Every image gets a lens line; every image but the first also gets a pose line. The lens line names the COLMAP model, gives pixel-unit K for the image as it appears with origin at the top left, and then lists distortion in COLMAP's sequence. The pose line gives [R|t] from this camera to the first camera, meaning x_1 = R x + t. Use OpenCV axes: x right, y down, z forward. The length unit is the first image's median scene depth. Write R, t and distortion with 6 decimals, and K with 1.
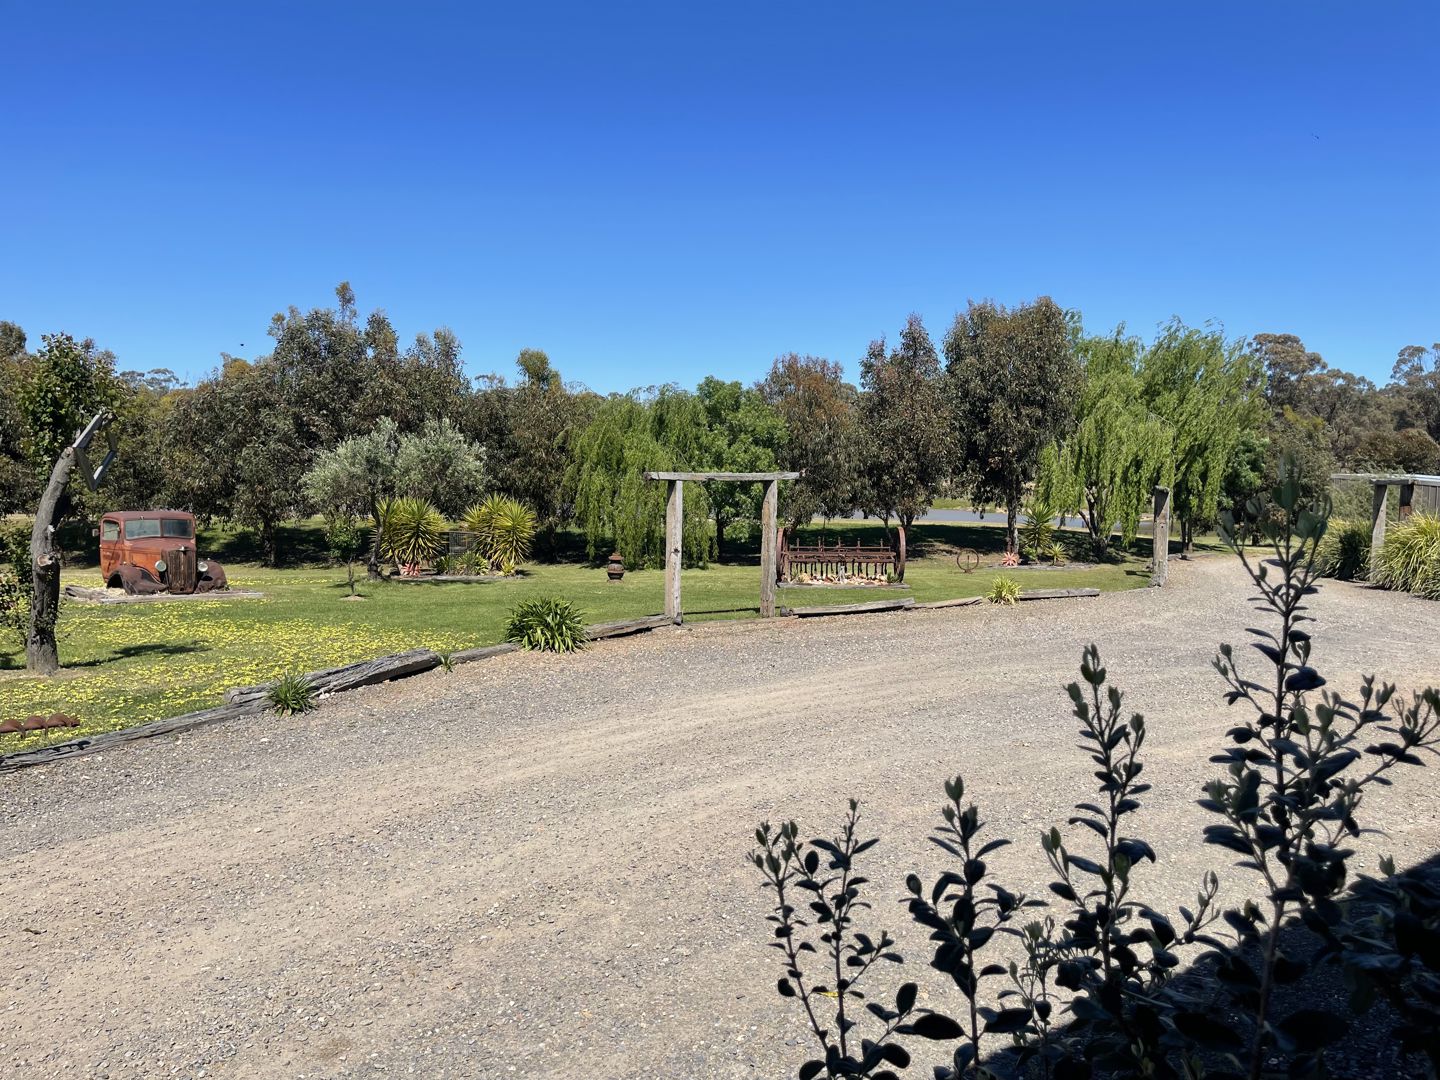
lens RADIAL K [[1085.3, 0, 733.2], [0, 1085.3, 541.0], [0, 0, 1]] dist [0.101915, -0.143726]
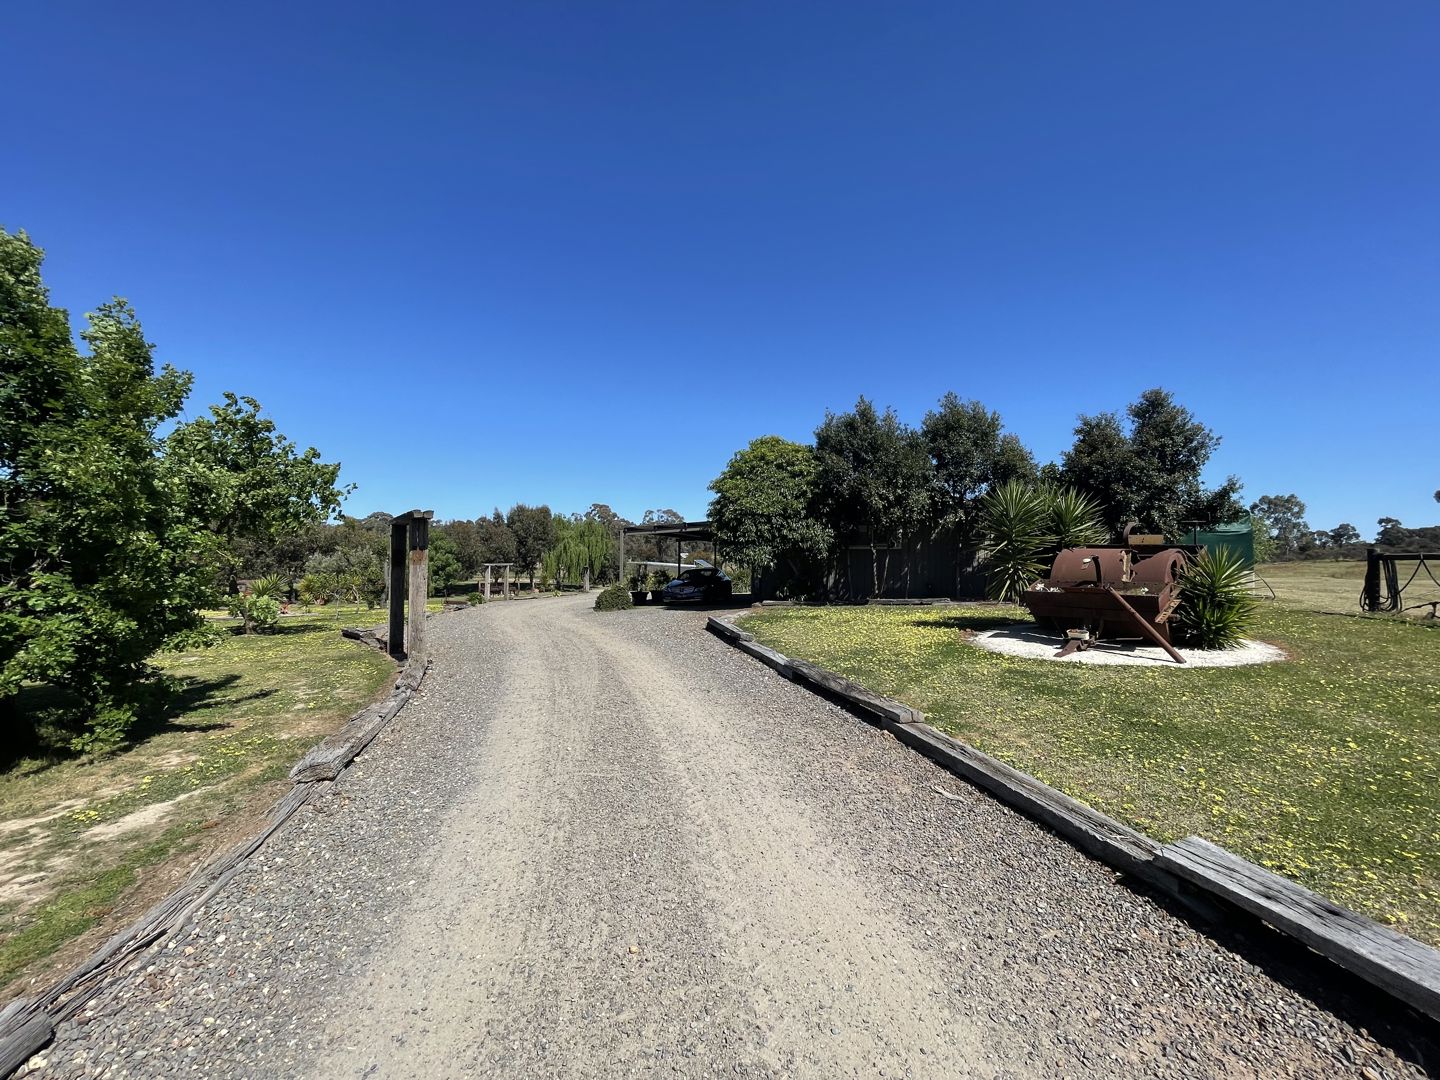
lens RADIAL K [[578.5, 0, 716.9], [0, 578.5, 540.2], [0, 0, 1]] dist [0.000579, 0.000134]
pose [[0.788382, 0.000215, 0.615185, -0.295460], [0.063151, 0.994689, -0.081278, 0.031943], [-0.611936, 0.102928, 0.784182, -0.481875]]
